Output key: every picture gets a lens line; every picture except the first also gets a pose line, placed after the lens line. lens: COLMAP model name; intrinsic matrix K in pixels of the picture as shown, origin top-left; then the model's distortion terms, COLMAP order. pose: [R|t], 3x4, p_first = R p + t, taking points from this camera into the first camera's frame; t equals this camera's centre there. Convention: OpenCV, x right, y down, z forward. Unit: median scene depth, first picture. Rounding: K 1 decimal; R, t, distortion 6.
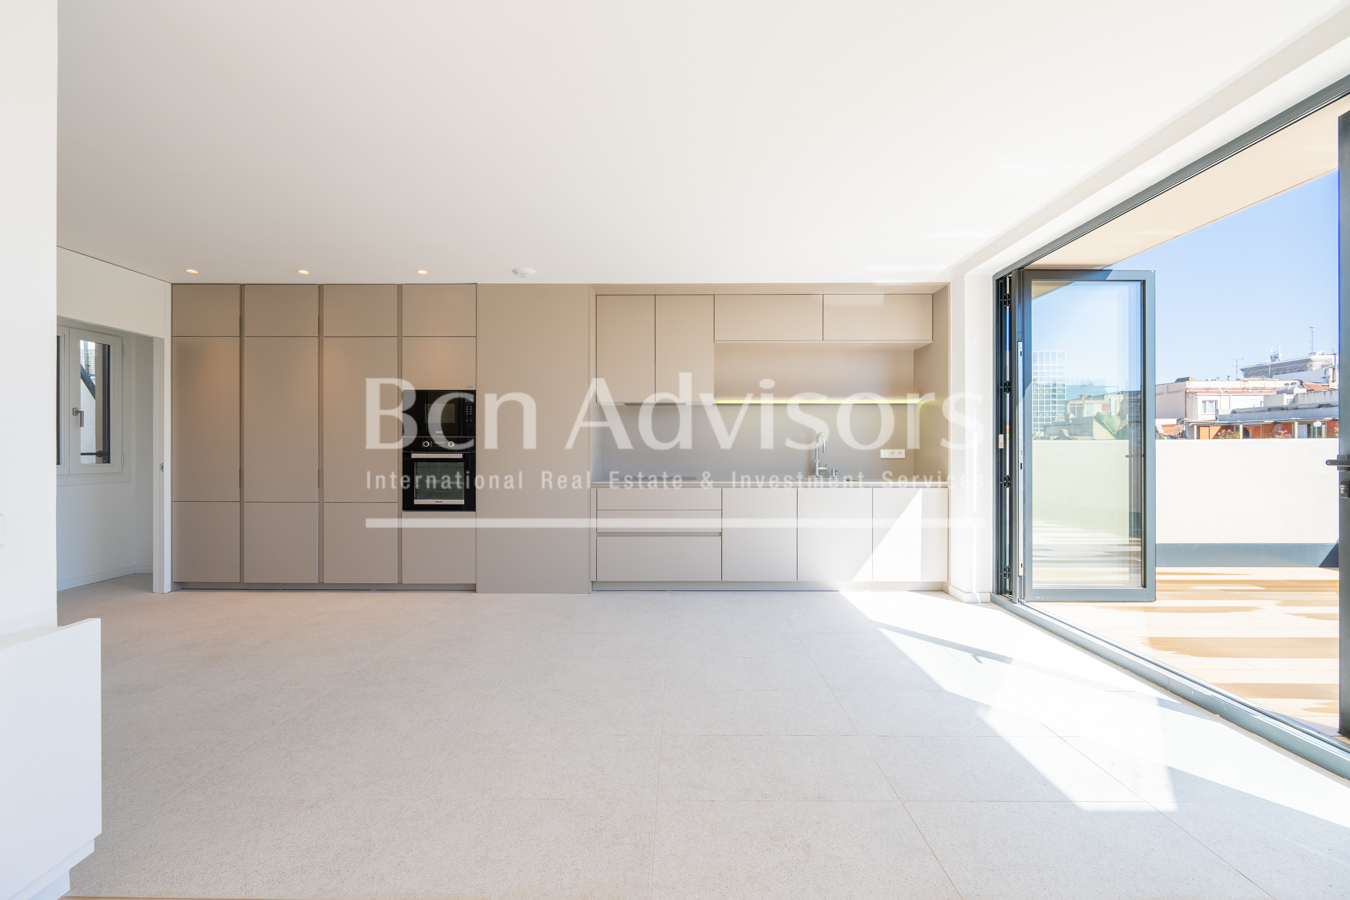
lens RADIAL K [[533.4, 0, 687.0], [0, 533.4, 452.0], [0, 0, 1]] dist [0.000183, 0.000613]
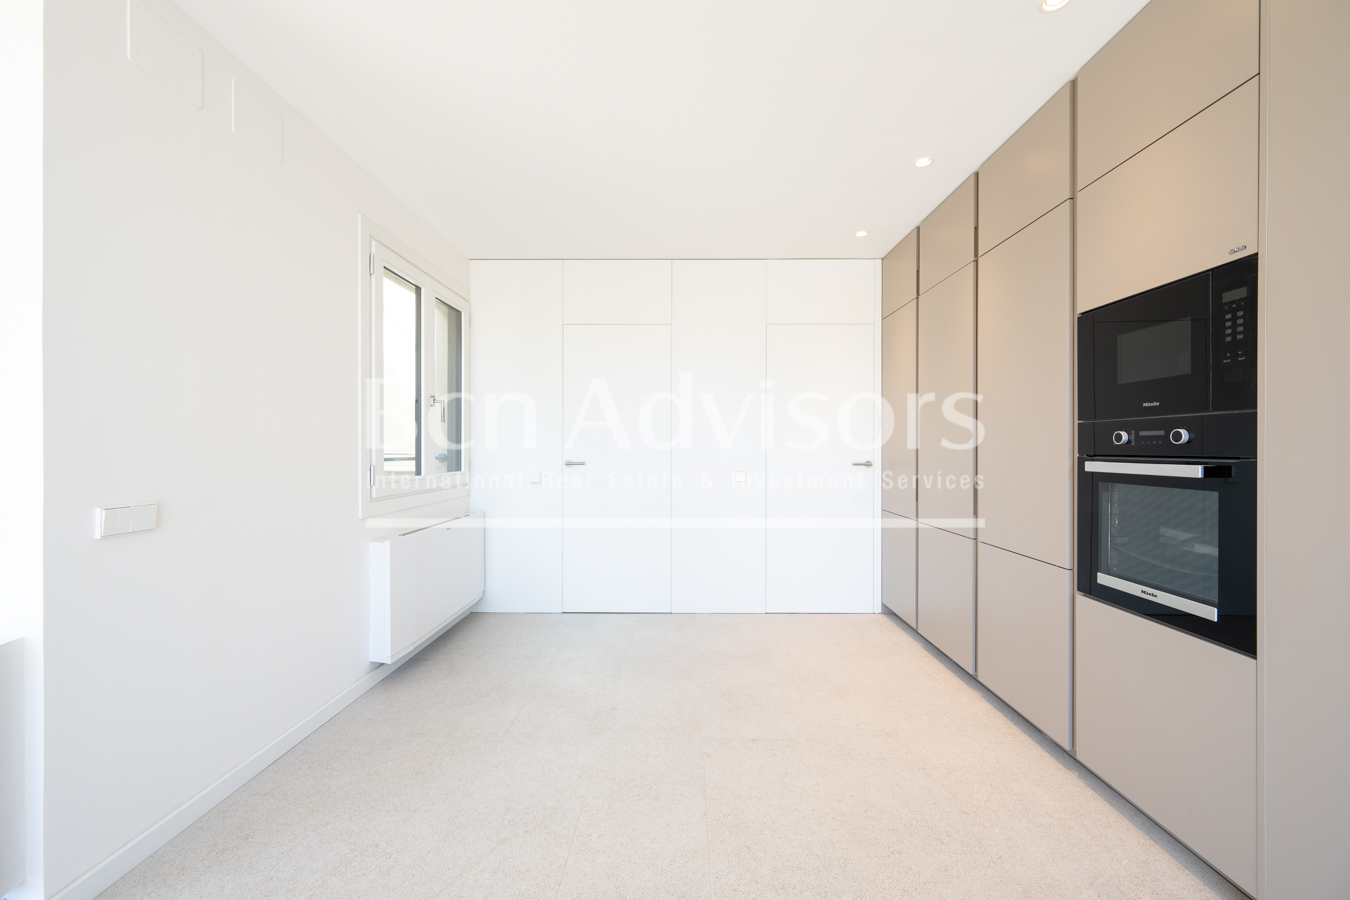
lens RADIAL K [[533.4, 0, 677.9], [0, 533.4, 446.9], [0, 0, 1]] dist [0.000183, 0.000613]
pose [[-0.013949, -0.004267, -0.999894, -0.080606], [-0.010533, 0.999936, -0.004120, -0.002581], [0.999847, 0.010474, -0.013993, 0.591661]]
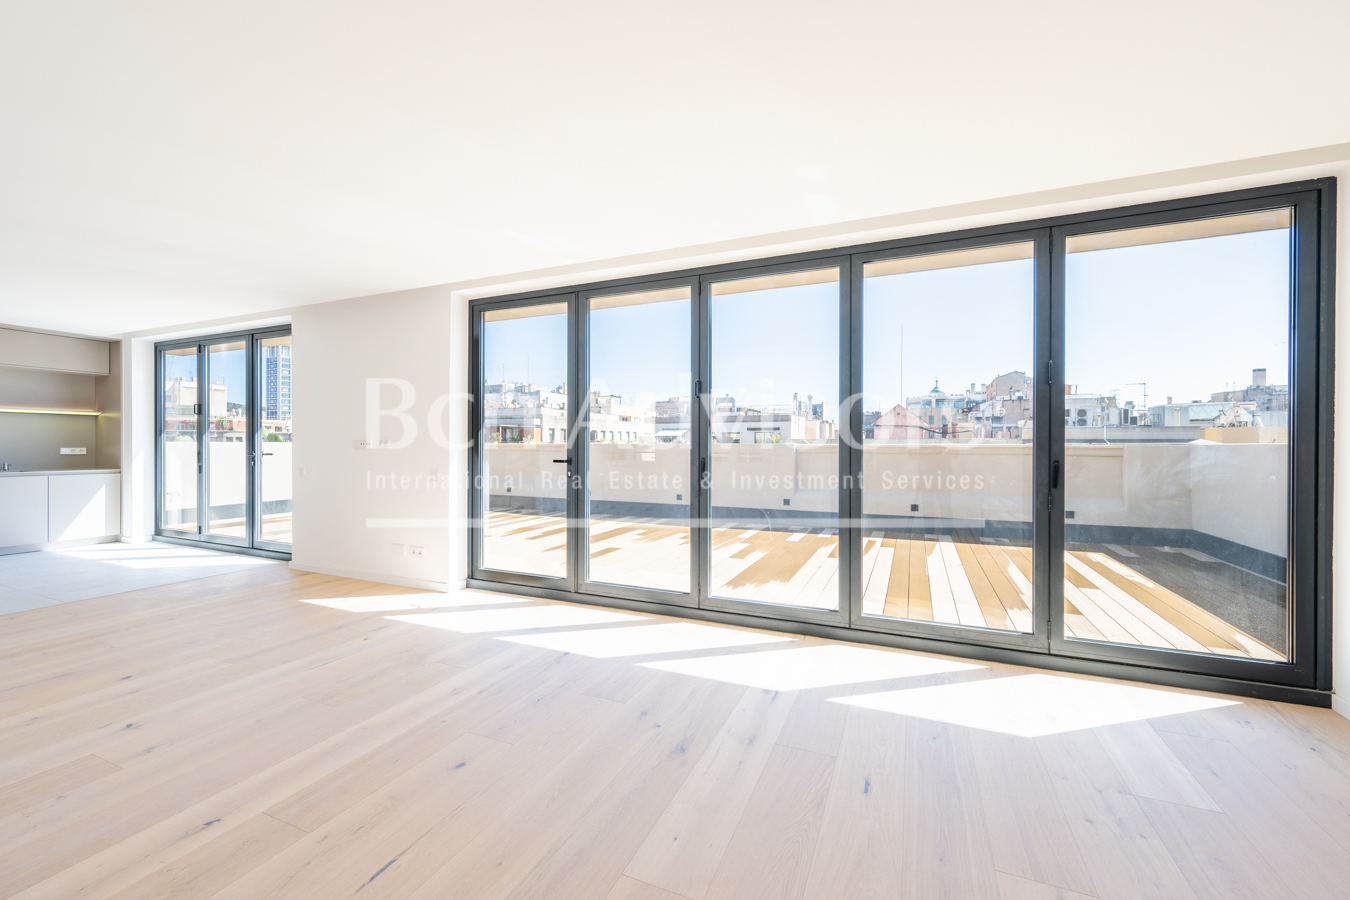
lens RADIAL K [[533.4, 0, 663.5], [0, 533.4, 449.4], [0, 0, 1]] dist [0.000183, 0.000613]
pose [[0.414633, -0.004945, 0.909975, -0.223775], [0.001550, 0.999988, 0.004728, -0.004899], [-0.909987, -0.000550, 0.414636, -0.914065]]
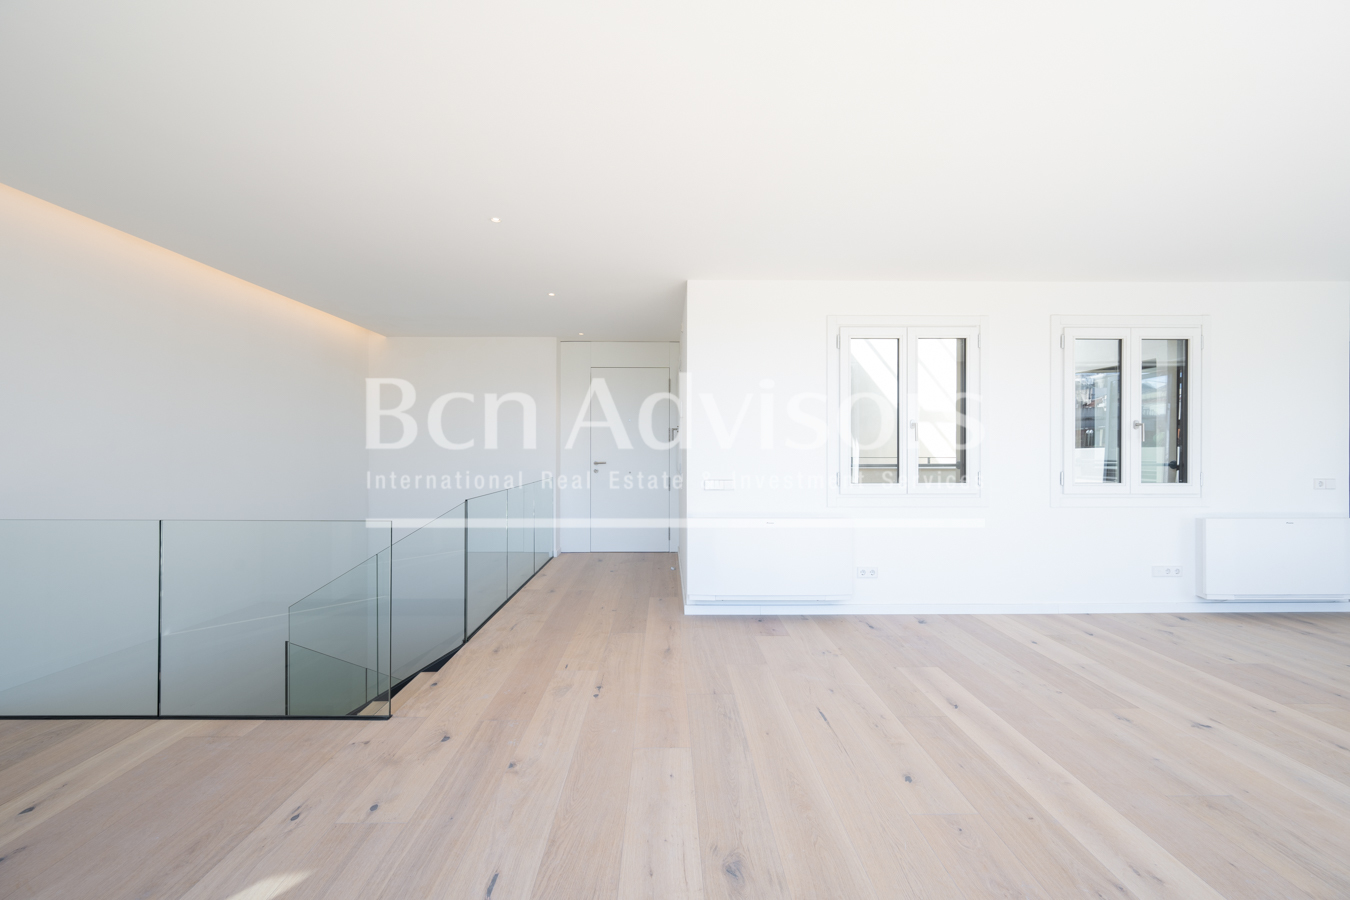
lens RADIAL K [[533.4, 0, 662.1], [0, 533.4, 449.4], [0, 0, 1]] dist [0.000183, 0.000613]
pose [[0.003990, 0.009359, -0.999948, 0.480207], [-0.005871, 0.999939, 0.009335, -0.014815], [0.999975, 0.005833, 0.004045, -0.794818]]
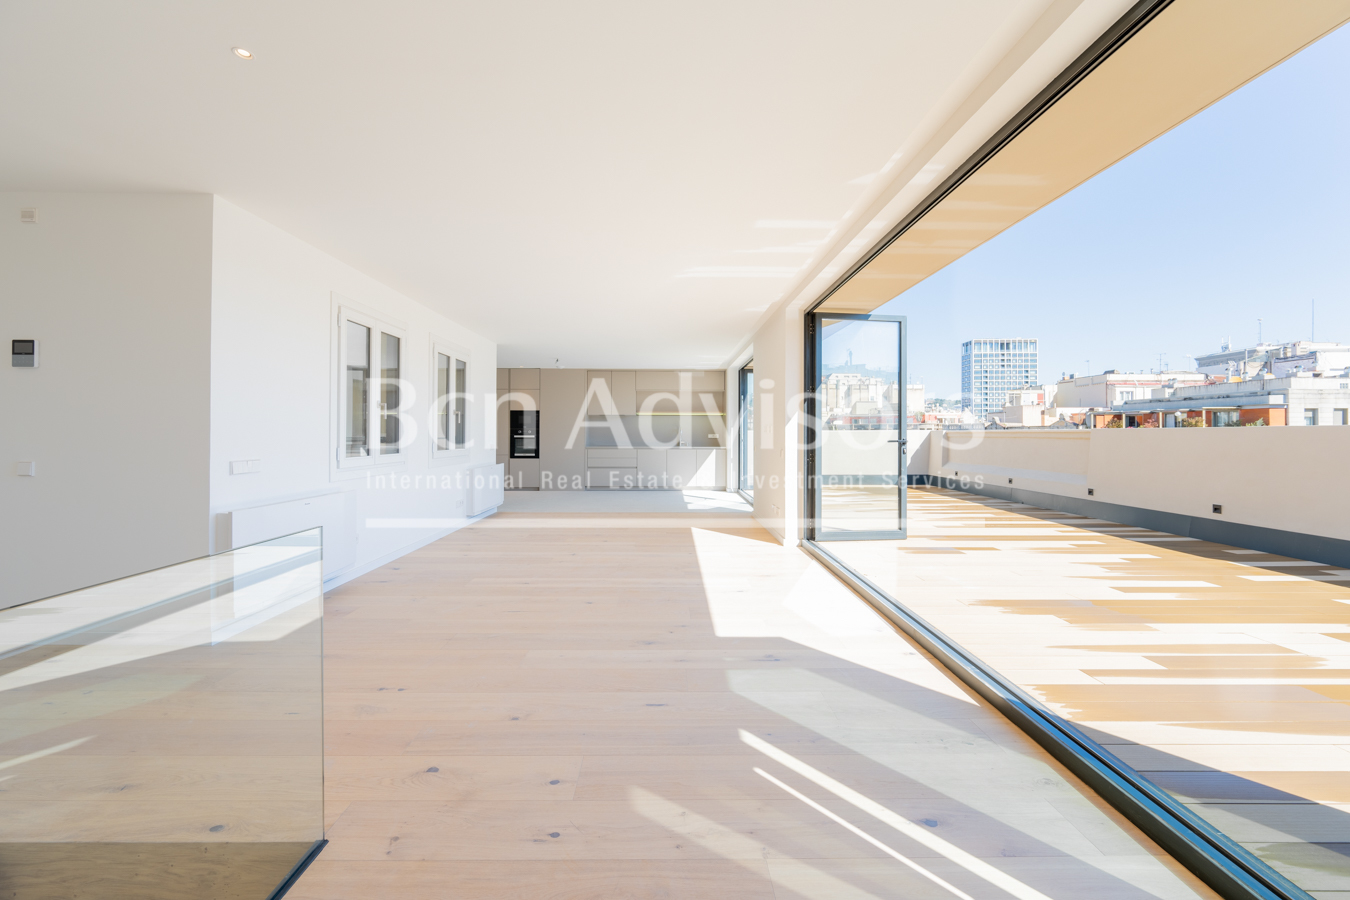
lens RADIAL K [[533.4, 0, 670.8], [0, 533.4, 436.9], [0, 0, 1]] dist [0.000183, 0.000613]
pose [[0.999990, 0.002094, 0.003845, 0.189706], [-0.002094, 0.999998, 0.000163, 0.006991], [-0.003845, -0.000171, 0.999993, -1.344176]]
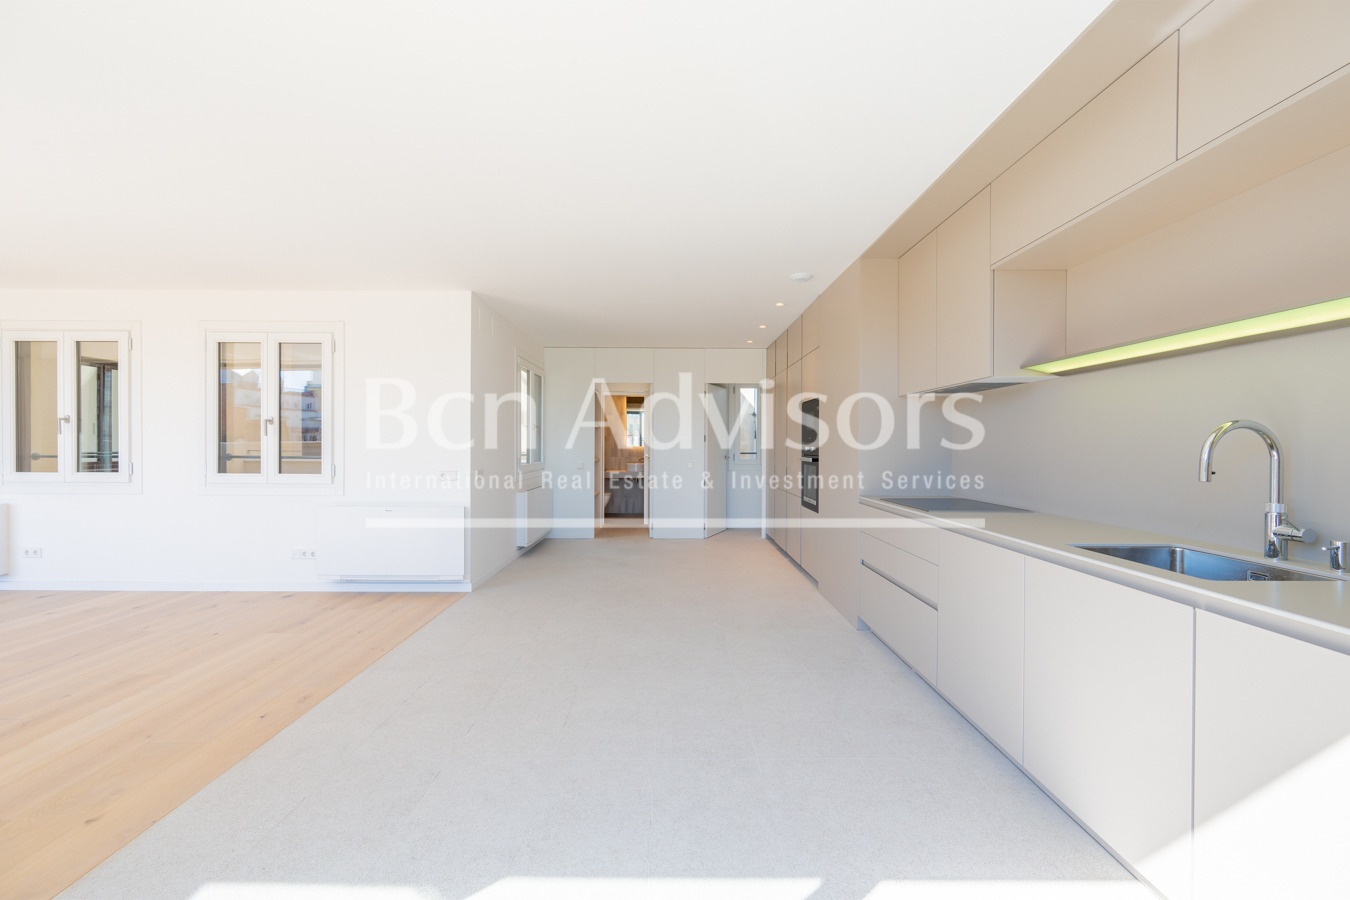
lens RADIAL K [[533.4, 0, 664.4], [0, 533.4, 445.2], [0, 0, 1]] dist [0.000183, 0.000613]
pose [[-0.006561, -0.000937, -0.999978, 0.560692], [-0.012864, 0.999917, -0.000853, -0.014621], [0.999896, 0.012859, -0.006572, 0.611354]]
